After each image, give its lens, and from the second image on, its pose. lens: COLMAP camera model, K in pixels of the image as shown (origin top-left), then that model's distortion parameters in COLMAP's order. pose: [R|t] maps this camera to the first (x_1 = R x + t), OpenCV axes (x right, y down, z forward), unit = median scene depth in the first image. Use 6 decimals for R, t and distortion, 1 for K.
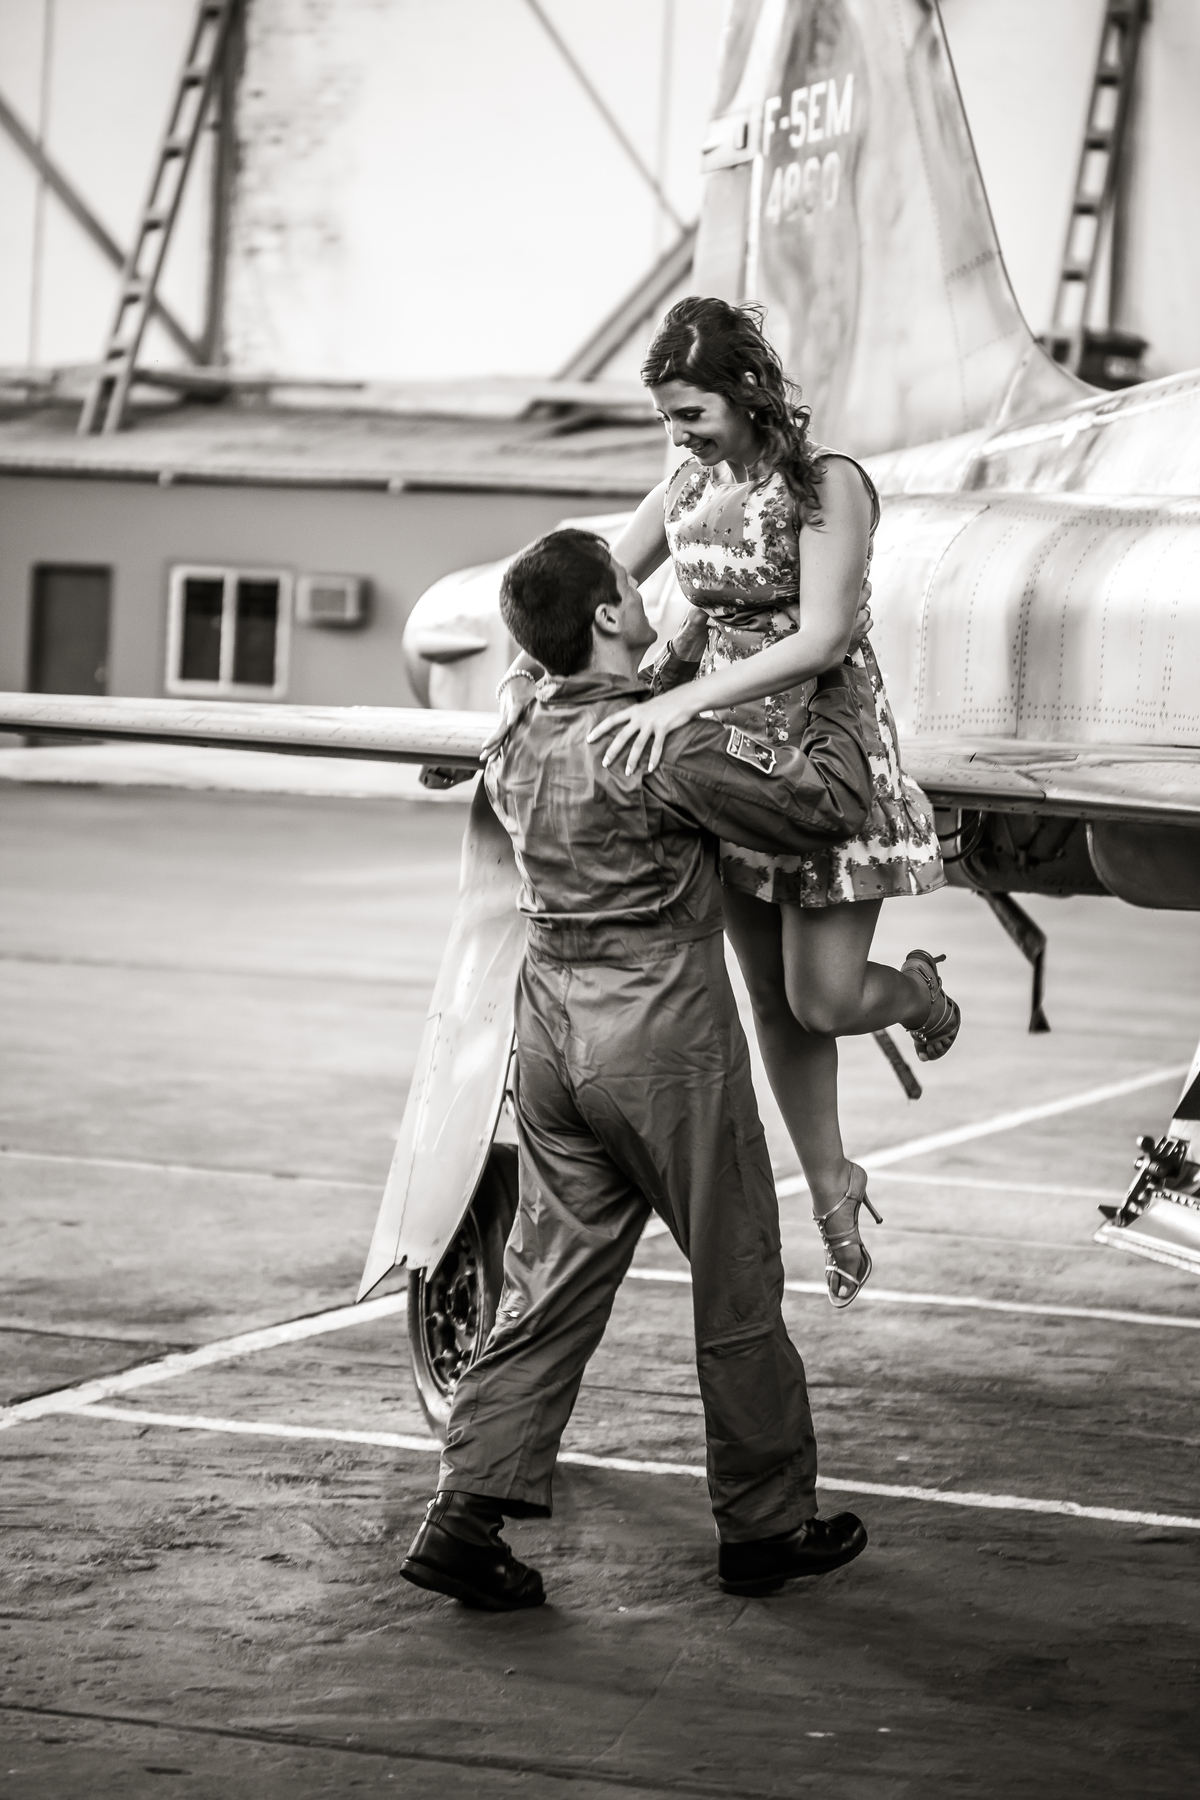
lens RADIAL K [[4838.6, 0, 601.6], [0, 4838.6, 901.4], [0, 0, 1]] dist [-0.106840, 0.000000]
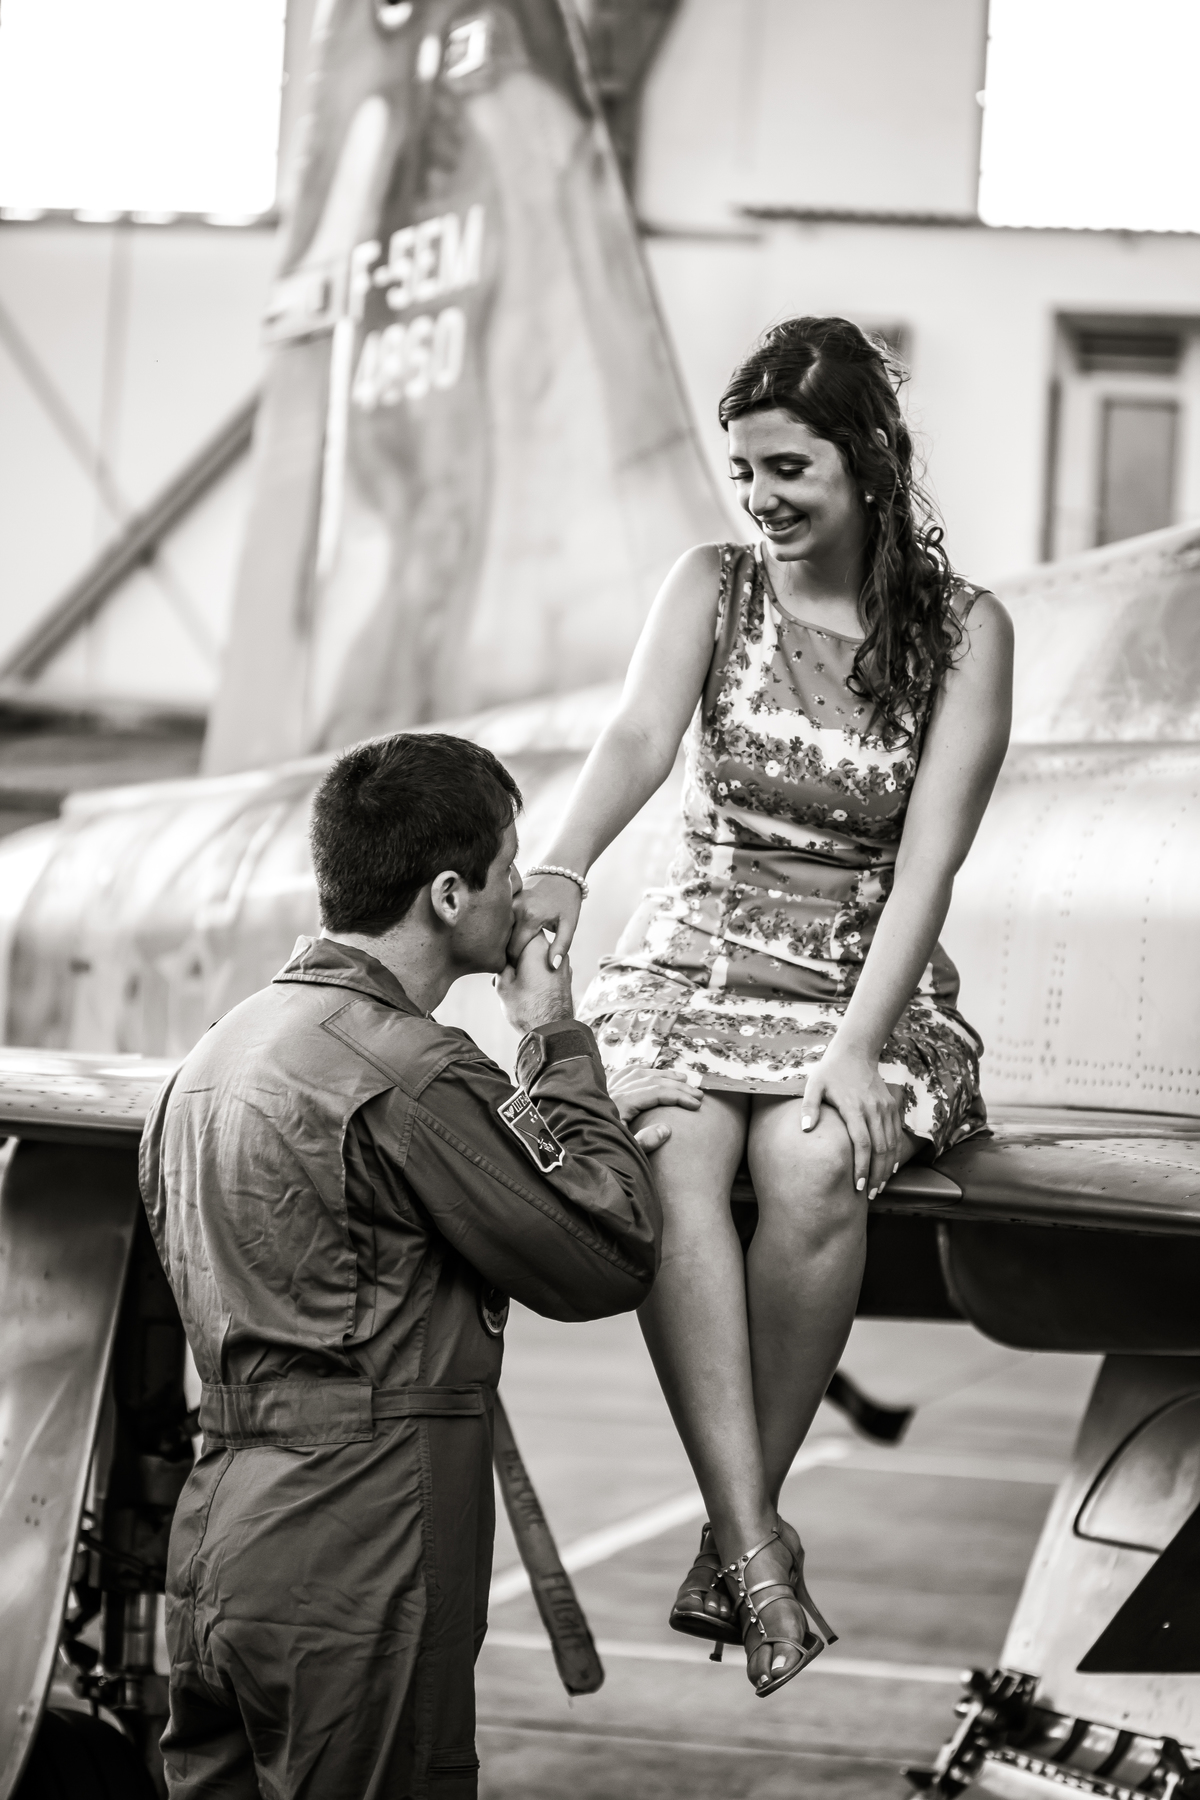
lens RADIAL K [[4838.6, 0, 598.4], [0, 4838.6, 896.3], [0, 0, 1]] dist [-0.106840, 0.000000]
pose [[0.992560, 0.012619, 0.121102, -0.020181], [-0.004276, 0.997614, -0.068903, -0.010993], [-0.121683, 0.067872, 0.990246, 0.252858]]
